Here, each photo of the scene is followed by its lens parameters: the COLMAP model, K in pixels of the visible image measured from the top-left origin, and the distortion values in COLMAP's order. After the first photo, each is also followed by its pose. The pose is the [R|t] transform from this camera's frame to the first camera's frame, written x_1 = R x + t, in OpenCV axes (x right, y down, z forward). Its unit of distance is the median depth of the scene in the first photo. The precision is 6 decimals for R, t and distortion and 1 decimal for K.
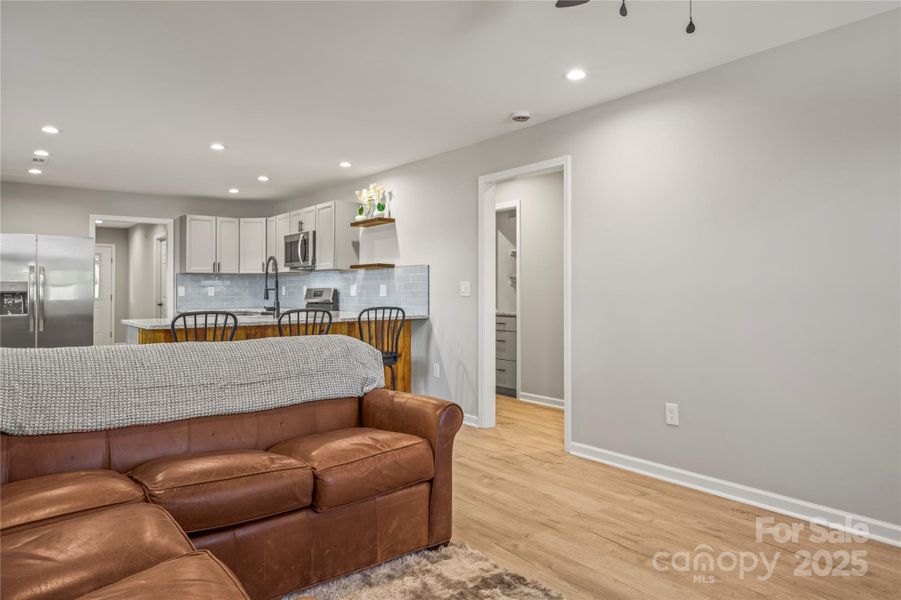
lens RADIAL K [[609.6, 0, 449.6], [0, 609.6, 271.4], [0, 0, 1]] dist [0.029516, -0.000406]
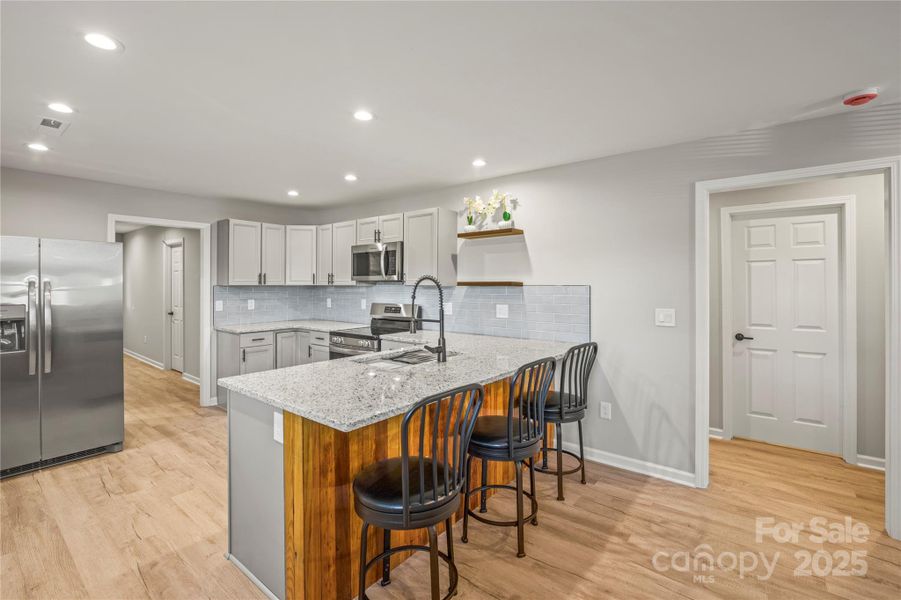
lens RADIAL K [[412.5, 0, 444.7], [0, 412.5, 276.7], [0, 0, 1]] dist [-0.011181, 0.000768]
pose [[0.971608, 0.008261, 0.236454, -0.321760], [-0.010980, 0.999888, 0.010186, -0.023278], [-0.236343, -0.012493, 0.971589, 0.426900]]
